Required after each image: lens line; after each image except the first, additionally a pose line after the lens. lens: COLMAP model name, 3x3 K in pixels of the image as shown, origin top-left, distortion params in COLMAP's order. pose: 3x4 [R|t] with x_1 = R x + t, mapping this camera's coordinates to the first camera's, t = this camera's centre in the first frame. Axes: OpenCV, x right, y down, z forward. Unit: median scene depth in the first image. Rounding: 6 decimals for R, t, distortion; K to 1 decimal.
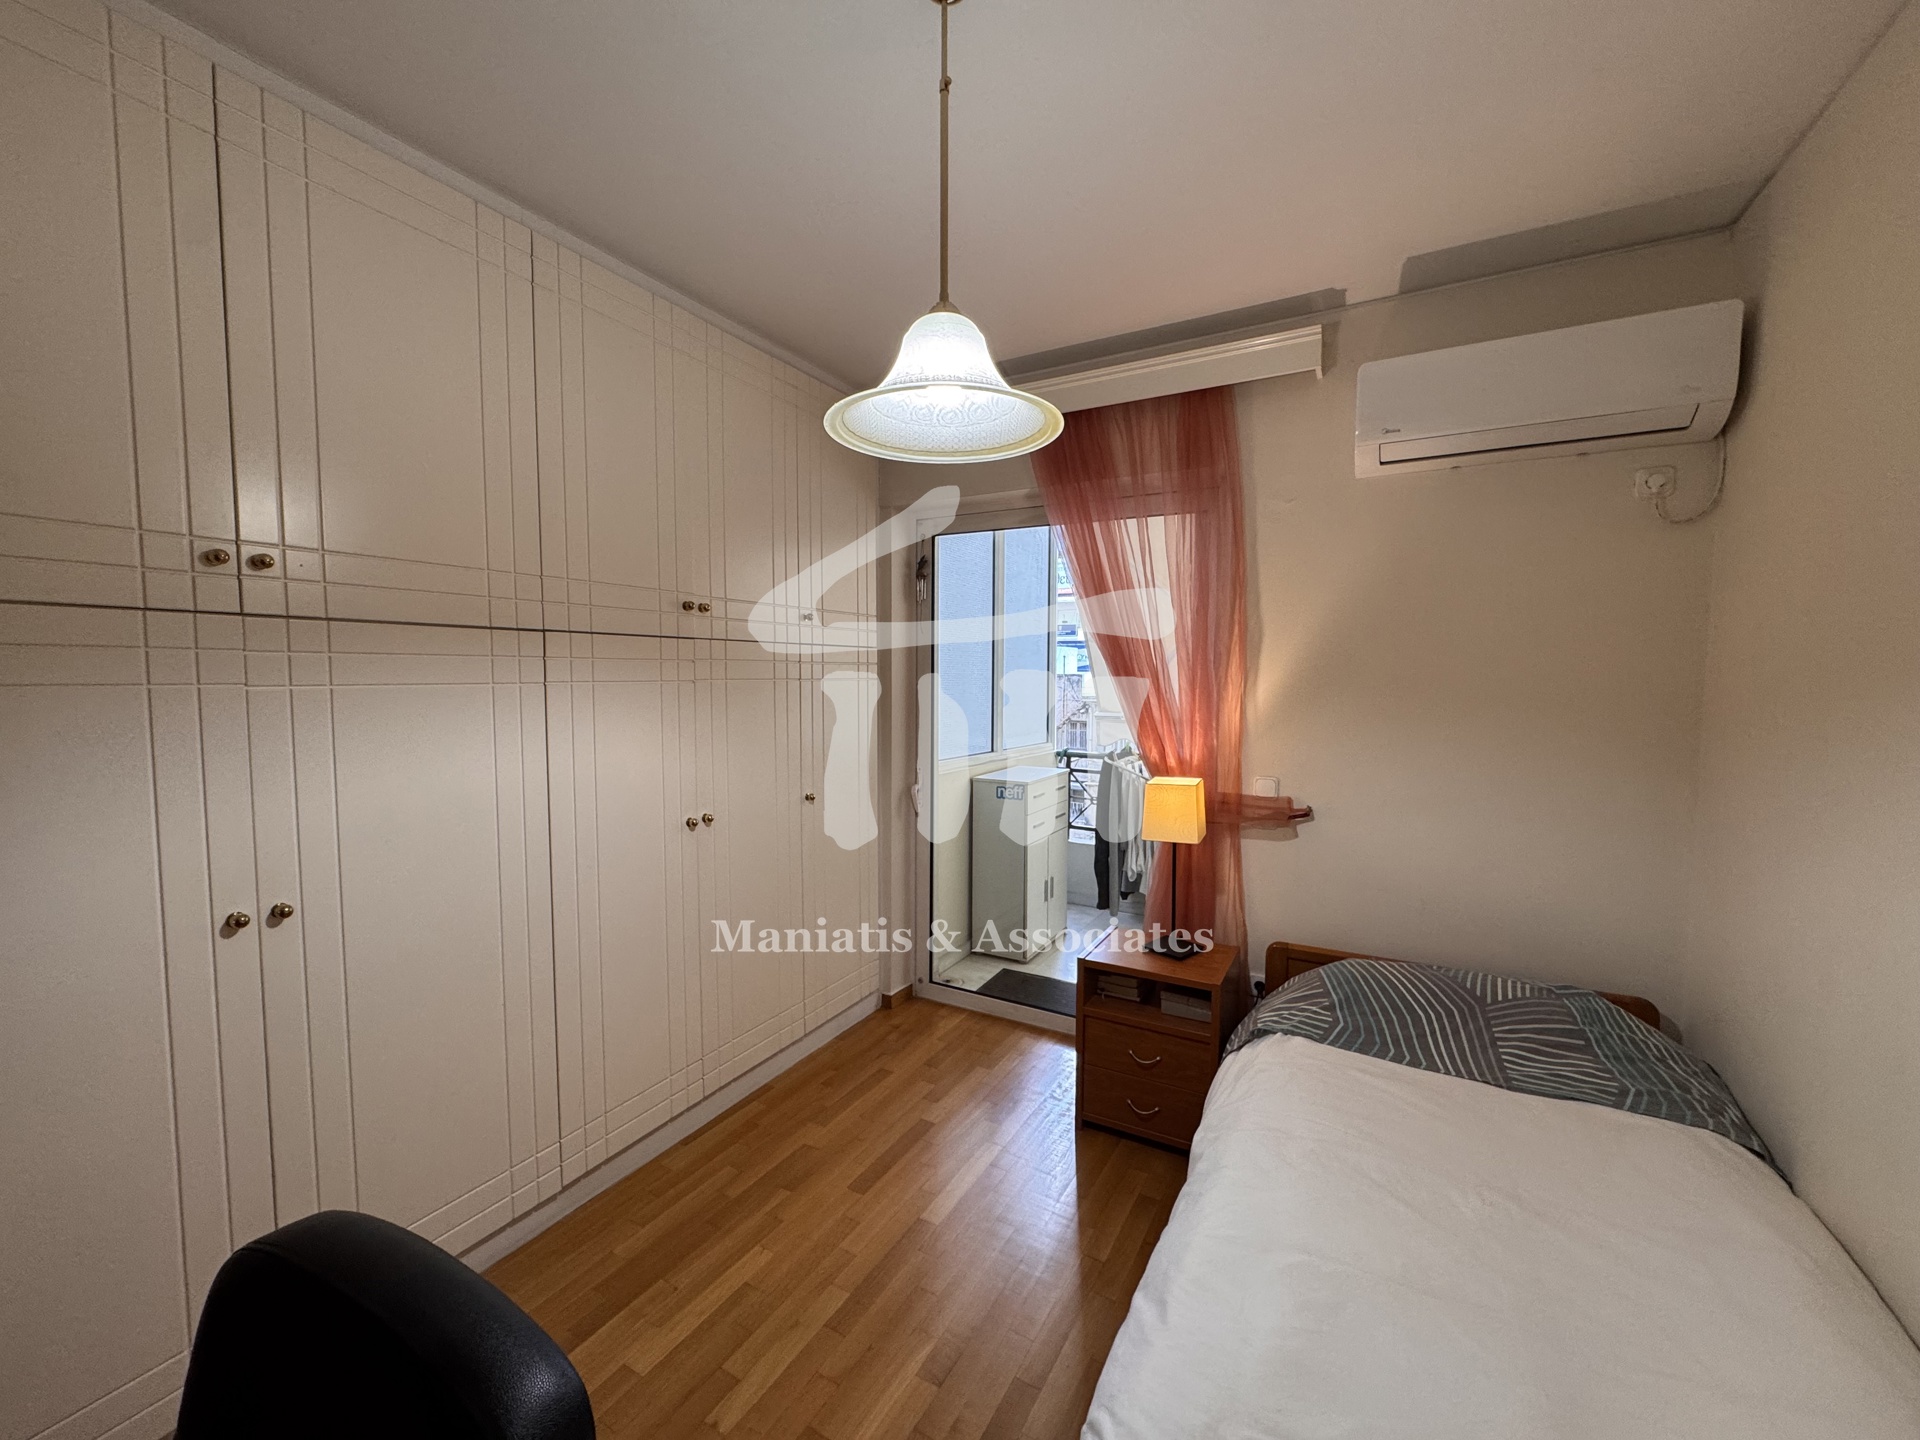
lens RADIAL K [[764.9, 0, 955.3], [0, 764.9, 718.7], [0, 0, 1]] dist [-0.003035, 0.000980]
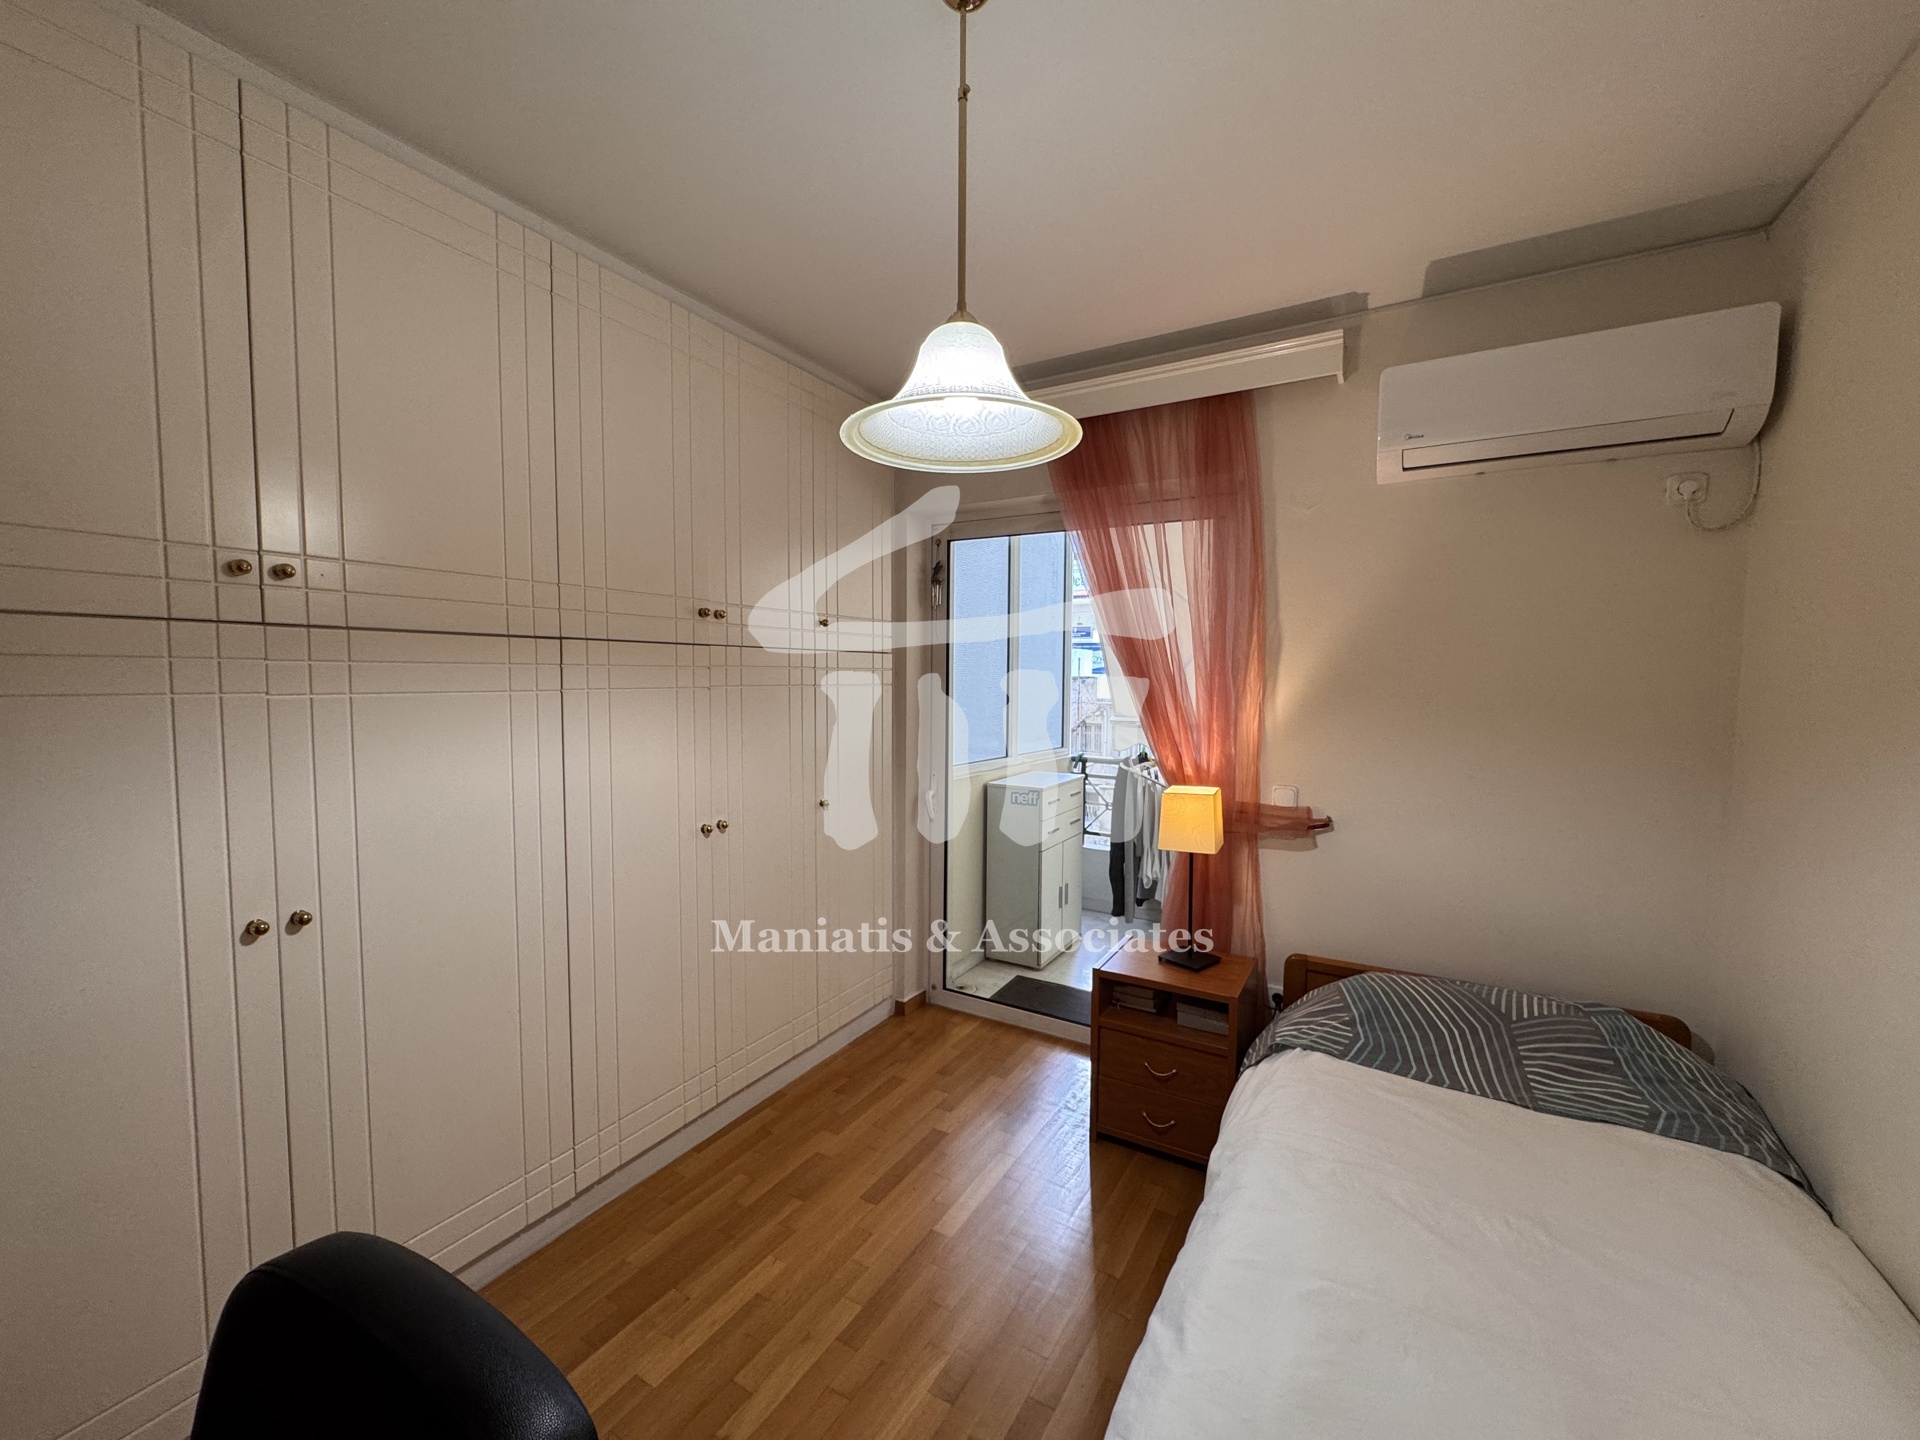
lens RADIAL K [[764.9, 0, 955.6], [0, 764.9, 717.9], [0, 0, 1]] dist [-0.003035, 0.000980]
pose [[0.999826, 0.004040, -0.018188, -0.001321], [-0.004092, 0.999988, -0.002848, -0.009572], [0.018176, 0.002922, 0.999831, 0.006399]]
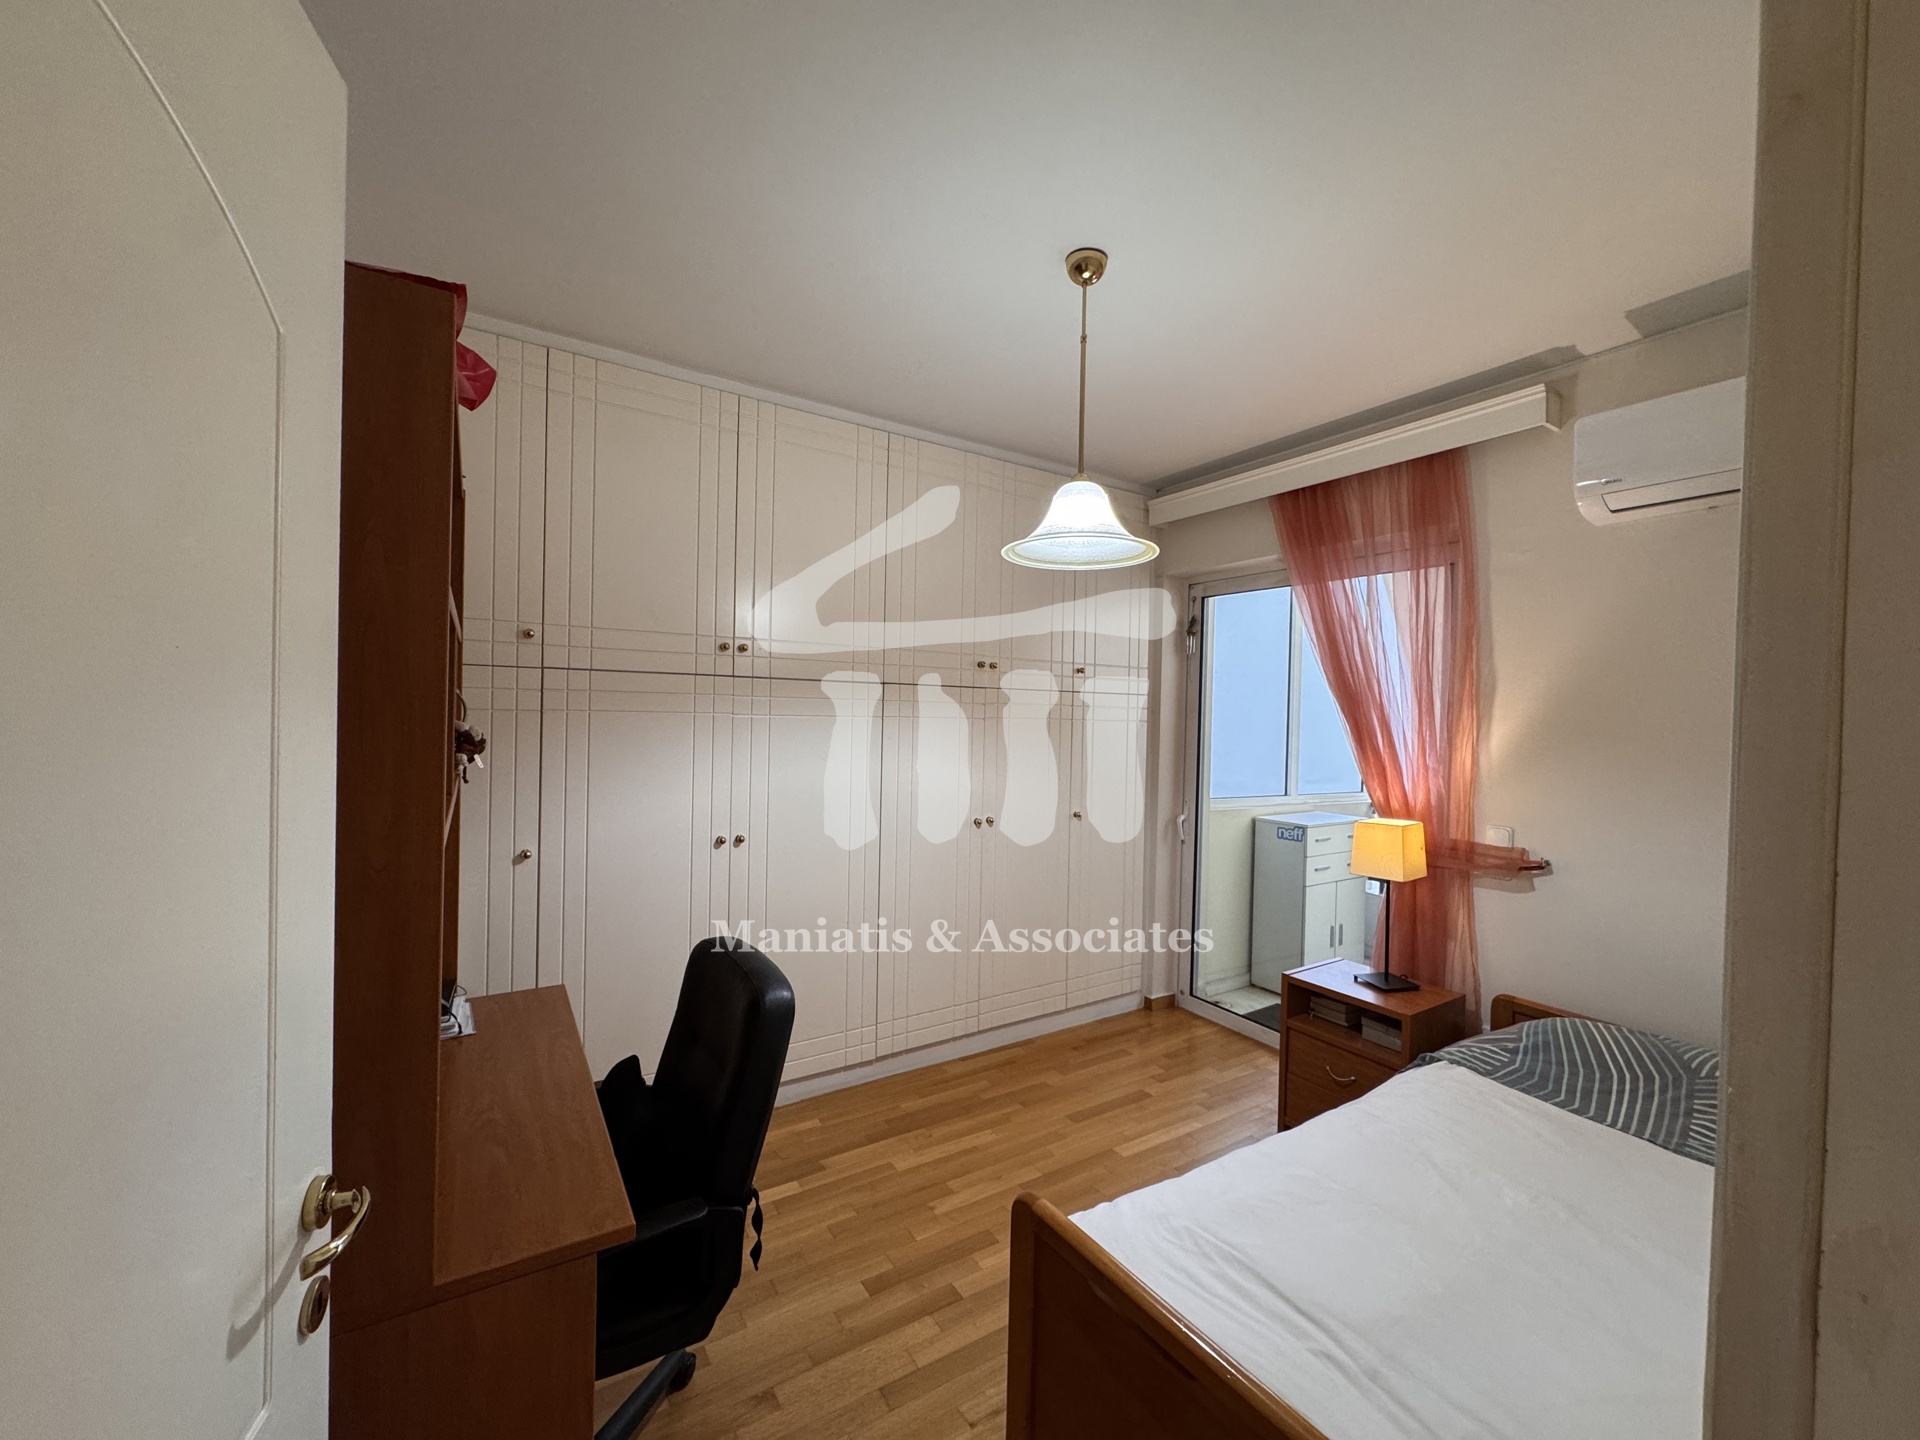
lens RADIAL K [[764.9, 0, 954.8], [0, 764.9, 715.8], [0, 0, 1]] dist [-0.003035, 0.000980]
pose [[0.878475, 0.017900, -0.477453, 0.320799], [-0.047860, 0.997569, -0.050659, 0.021209], [0.475386, 0.067353, 0.877196, -0.277665]]
